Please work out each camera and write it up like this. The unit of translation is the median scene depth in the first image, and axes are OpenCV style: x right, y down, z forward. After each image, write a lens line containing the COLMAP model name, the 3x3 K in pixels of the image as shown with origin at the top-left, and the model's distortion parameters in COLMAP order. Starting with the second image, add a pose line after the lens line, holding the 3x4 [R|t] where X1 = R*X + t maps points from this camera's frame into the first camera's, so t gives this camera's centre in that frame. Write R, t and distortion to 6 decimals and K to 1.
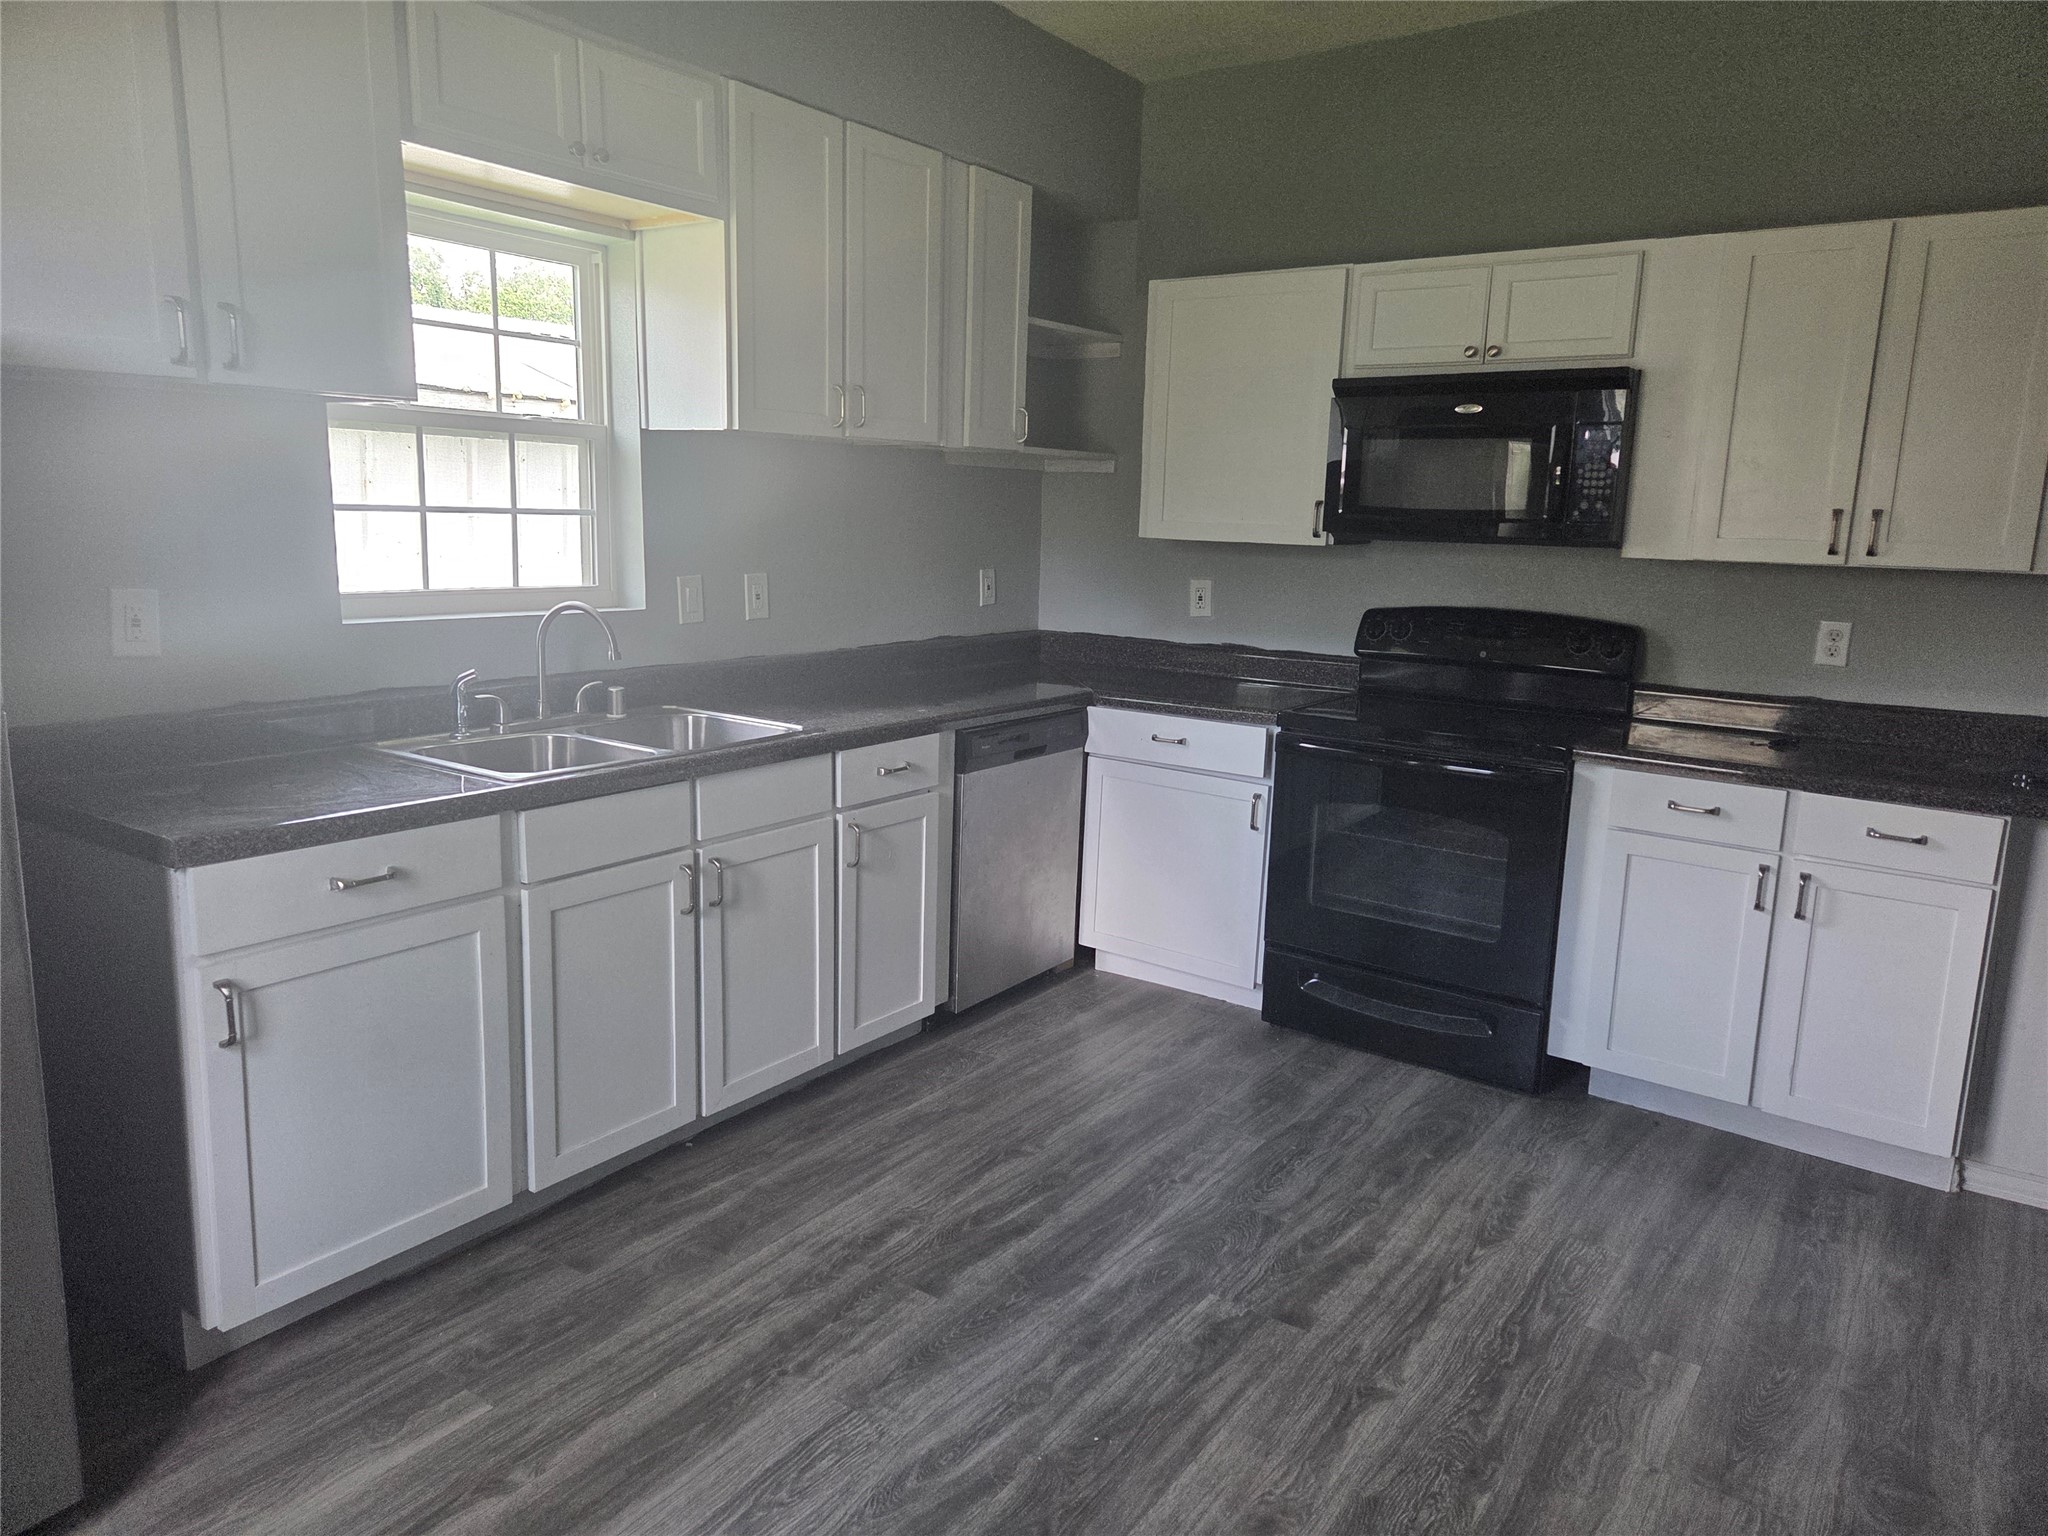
lens RADIAL K [[1366.3, 0, 1015.1], [0, 1366.3, 757.6], [0, 0, 1]] dist [0.062254, 0.000413]
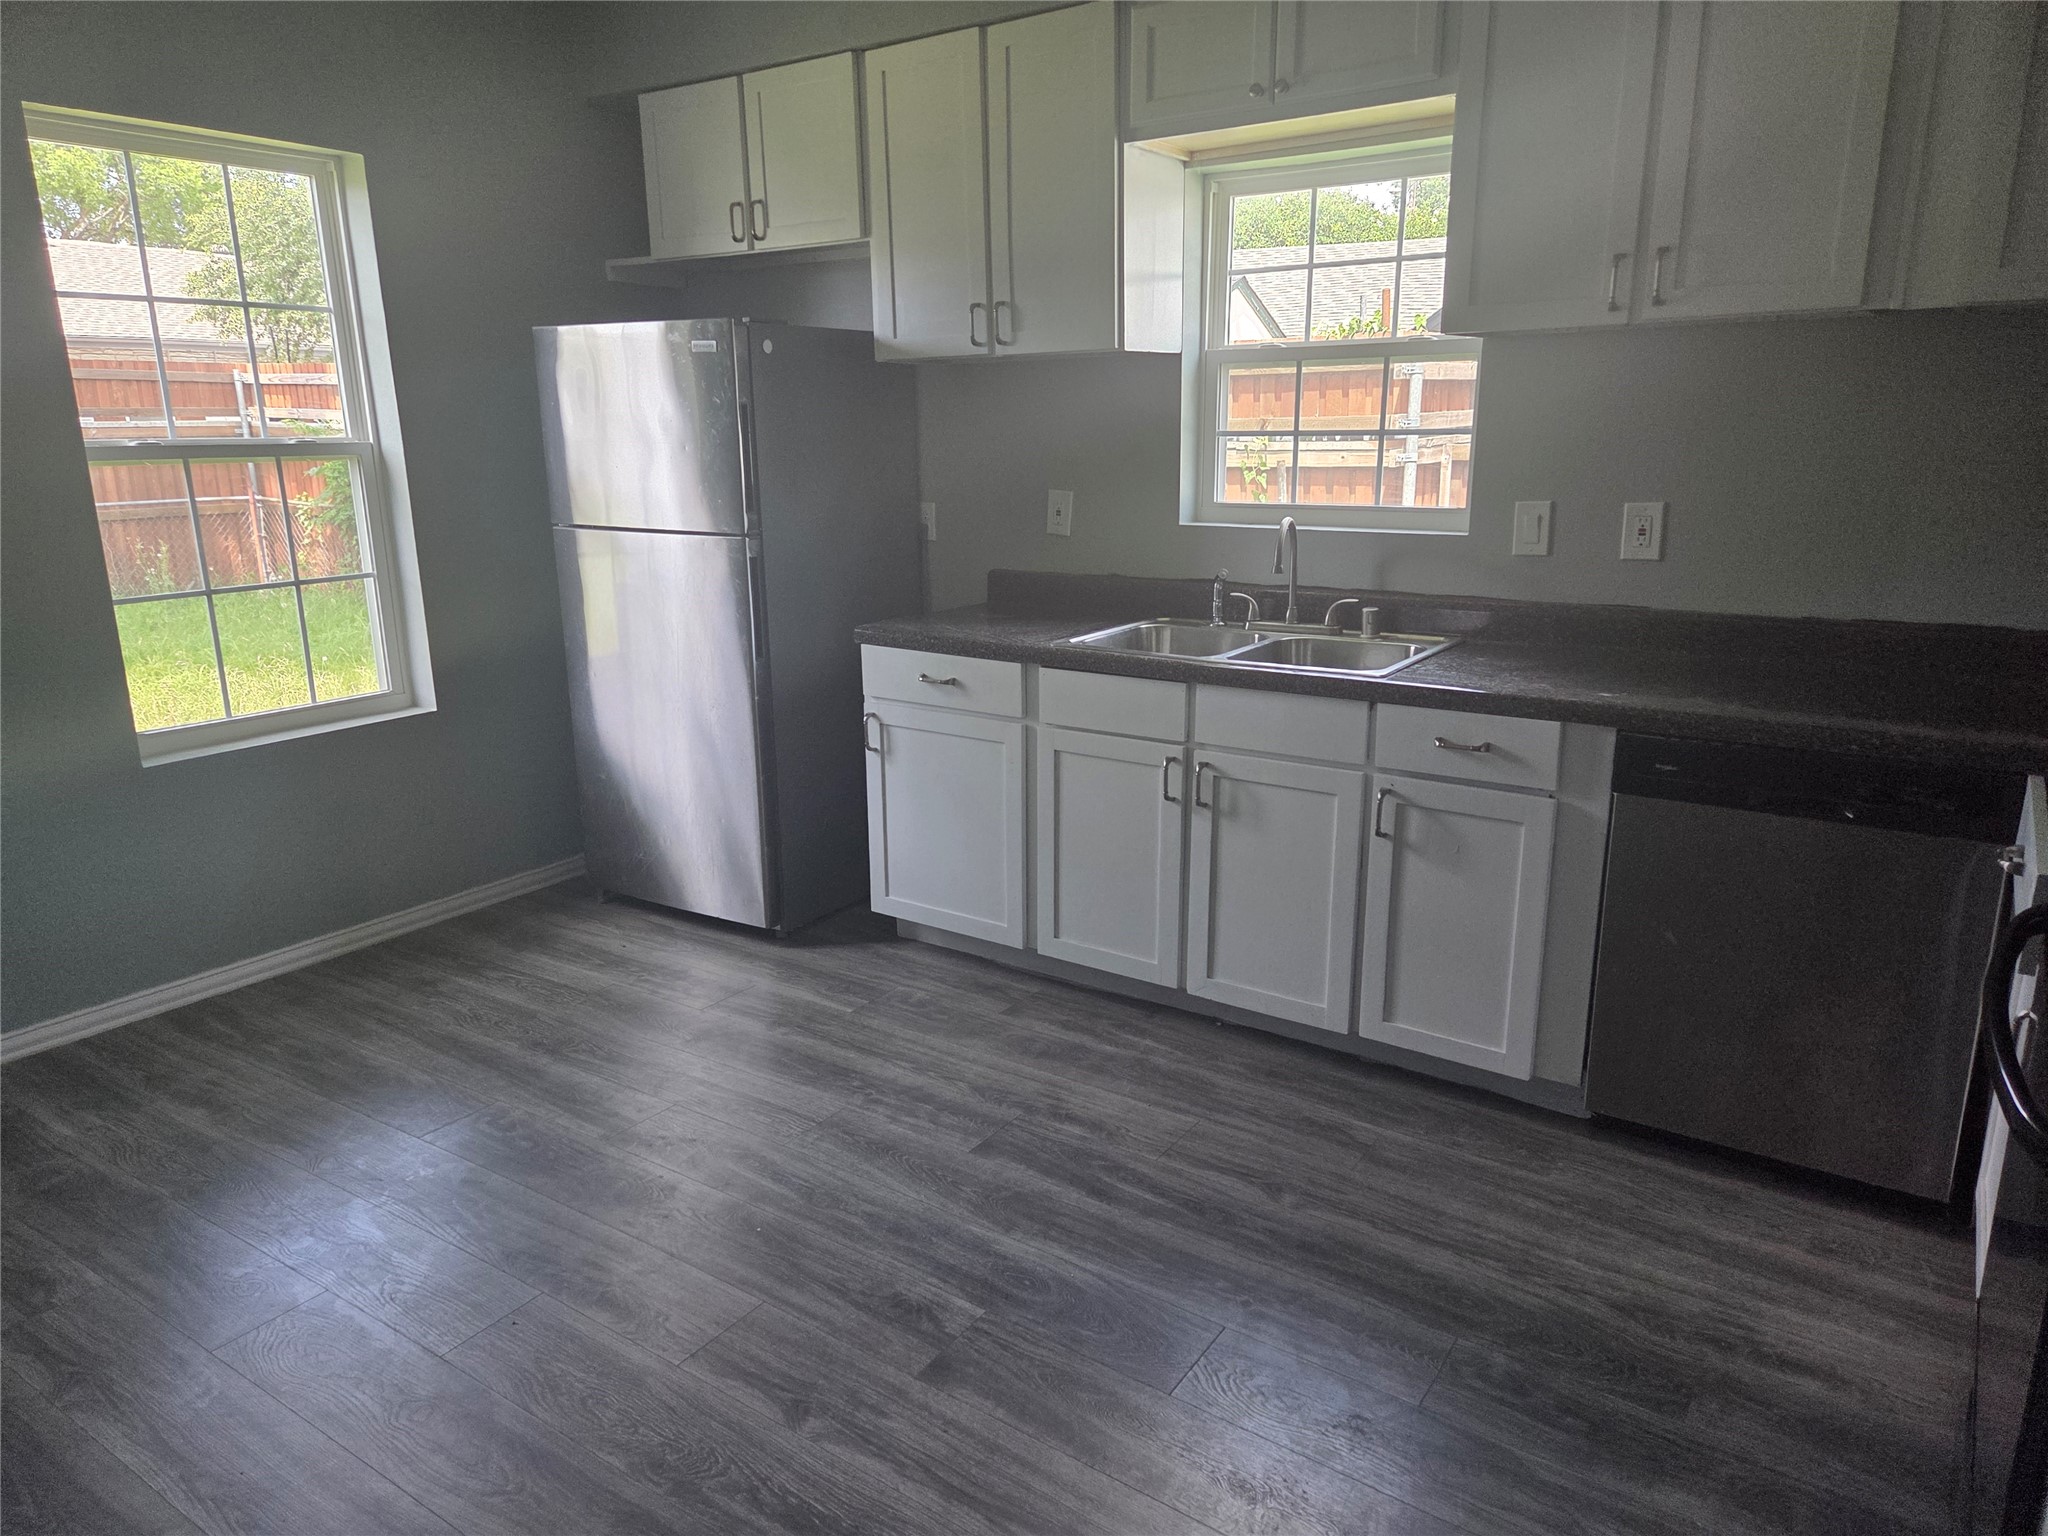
lens RADIAL K [[1366.3, 0, 1021.4], [0, 1366.3, 778.4], [0, 0, 1]] dist [0.062254, 0.000413]
pose [[0.013234, 0.231301, -0.972792, 0.837499], [-0.168595, 0.959465, 0.225838, -0.134454], [0.985597, 0.161019, 0.051694, 0.826587]]
